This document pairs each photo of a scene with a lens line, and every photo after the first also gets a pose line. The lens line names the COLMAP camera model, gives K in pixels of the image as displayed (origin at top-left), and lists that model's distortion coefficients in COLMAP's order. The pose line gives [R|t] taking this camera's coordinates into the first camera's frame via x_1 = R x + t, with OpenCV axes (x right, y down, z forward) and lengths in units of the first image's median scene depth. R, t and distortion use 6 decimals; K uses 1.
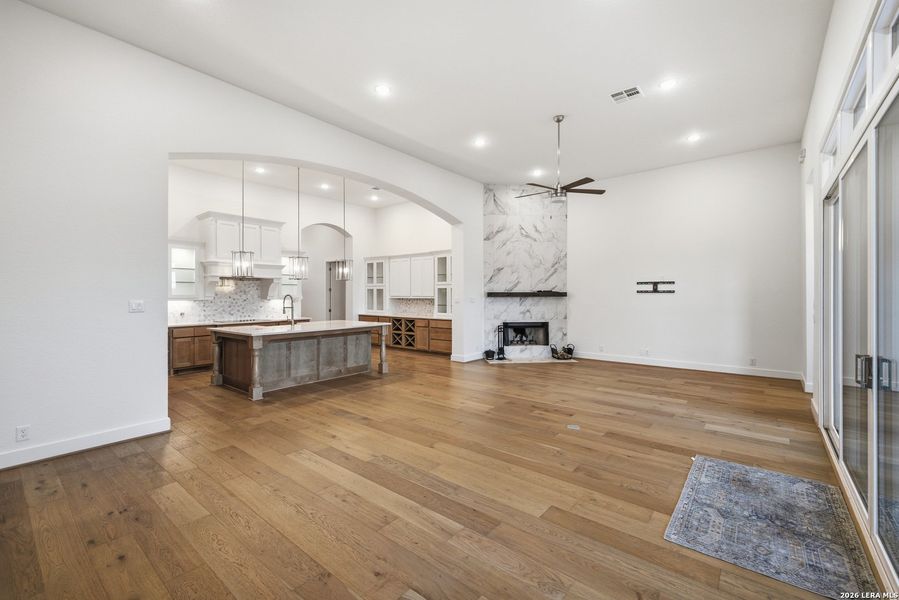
lens RADIAL K [[378.7, 0, 450.1], [0, 378.7, 294.5], [0, 0, 1]] dist [0.005156, -0.002830]
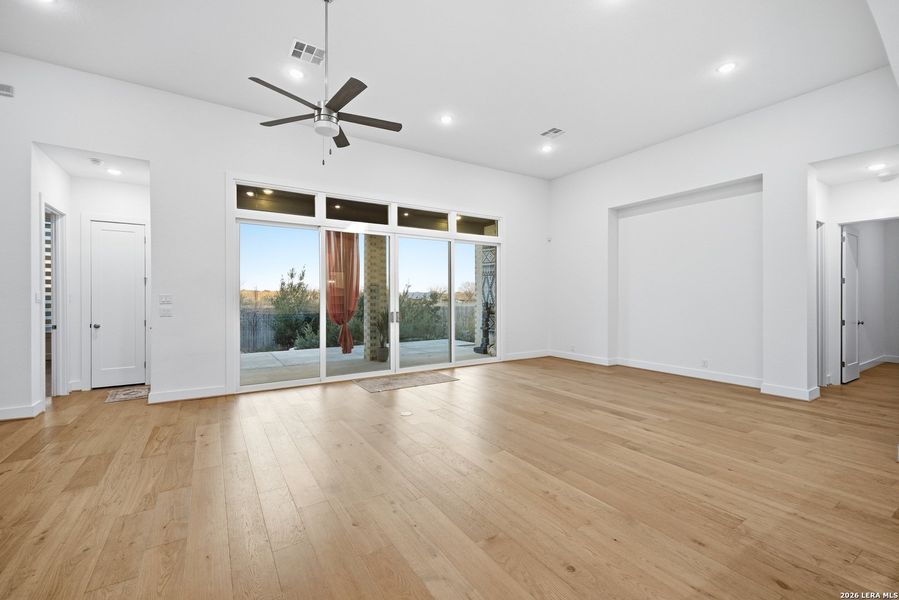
lens RADIAL K [[378.7, 0, 446.7], [0, 378.7, 297.3], [0, 0, 1]] dist [0.005156, -0.002830]
pose [[-0.948619, 0.002003, 0.316414, -0.056095], [0.001603, 0.999998, -0.001524, 0.013746], [-0.316417, -0.000939, -0.948620, 0.955393]]
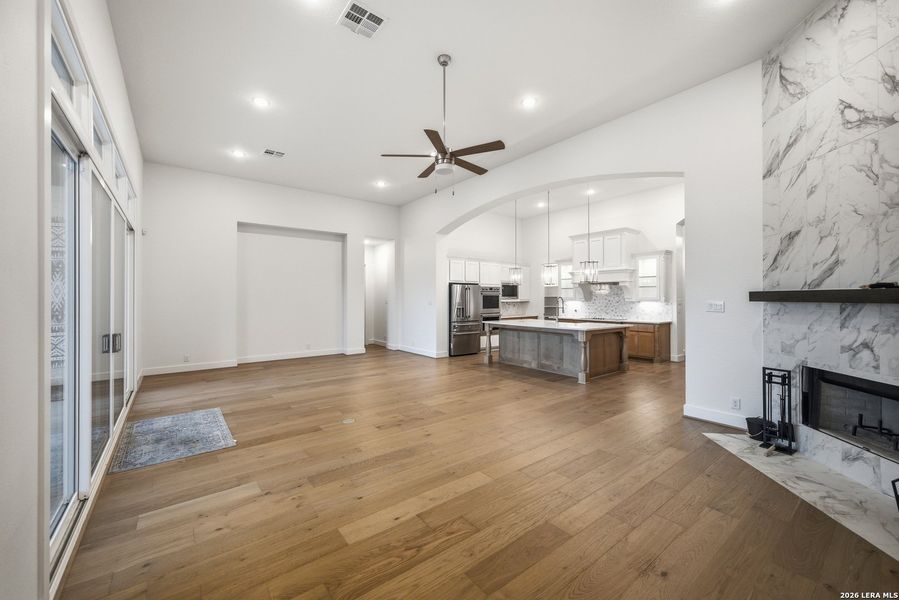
lens RADIAL K [[357.0, 0, 451.3], [0, 357.0, 297.2], [0, 0, 1]] dist [0.002682, 0.000089]
pose [[-0.217206, 0.001163, -0.976125, 0.607414], [0.001693, 0.999998, 0.000815, -0.000038], [0.976124, -0.001475, -0.217207, 0.732720]]
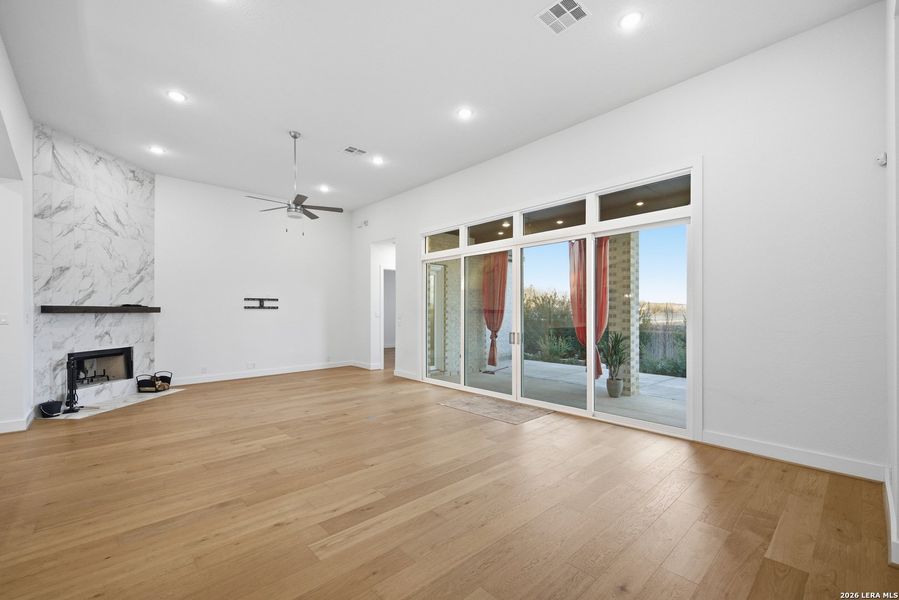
lens RADIAL K [[378.7, 0, 455.1], [0, 378.7, 312.9], [0, 0, 1]] dist [0.005156, -0.002830]
pose [[0.131642, -0.002210, 0.991295, -0.413521], [0.000494, 0.999998, 0.002164, 0.004715], [-0.991297, 0.000205, 0.131643, 0.279360]]
